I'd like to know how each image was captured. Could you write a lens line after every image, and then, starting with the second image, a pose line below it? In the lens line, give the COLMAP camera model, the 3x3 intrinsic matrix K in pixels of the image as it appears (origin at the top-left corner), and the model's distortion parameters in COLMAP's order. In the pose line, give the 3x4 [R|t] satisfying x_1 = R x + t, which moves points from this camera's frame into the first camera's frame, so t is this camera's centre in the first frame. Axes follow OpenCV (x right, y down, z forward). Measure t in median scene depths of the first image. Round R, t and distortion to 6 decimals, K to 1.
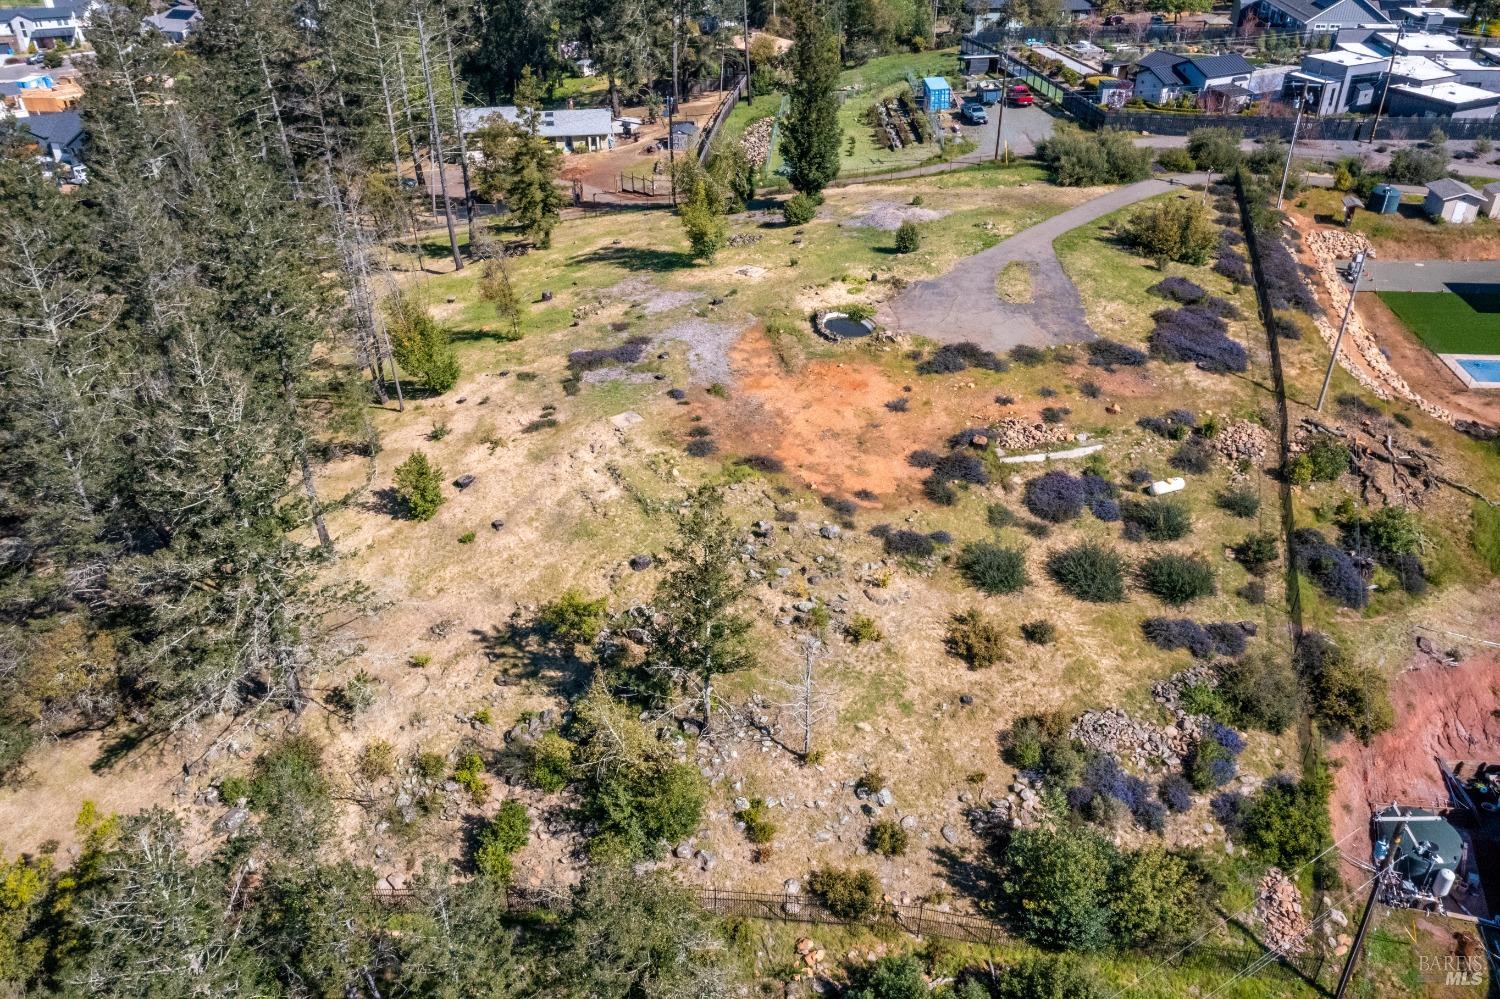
lens RADIAL K [[1197.1, 0, 750.0], [0, 1197.1, 499.5], [0, 0, 1]] dist [-0.007134, 0.007979]
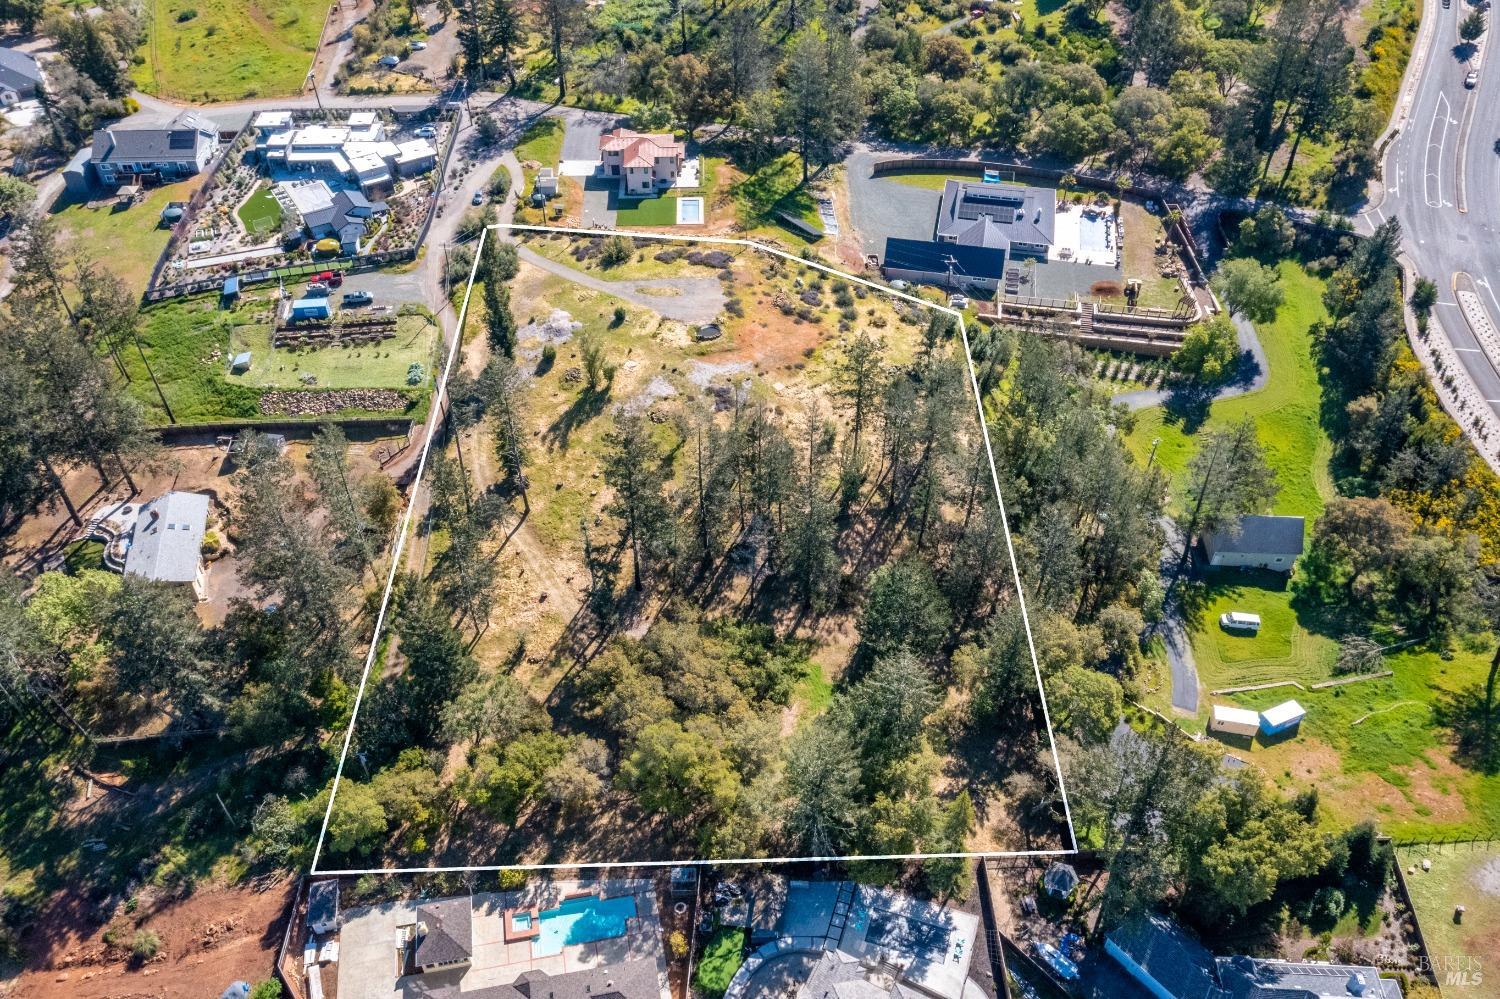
lens RADIAL K [[1195.2, 0, 746.7], [0, 1195.2, 502.0], [0, 0, 1]] dist [-0.007687, 0.006901]
pose [[-0.094831, -0.678875, 0.728104, -2.330921], [0.533200, 0.583003, 0.613030, -1.674066], [-0.840658, 0.446359, 0.306689, 0.385941]]
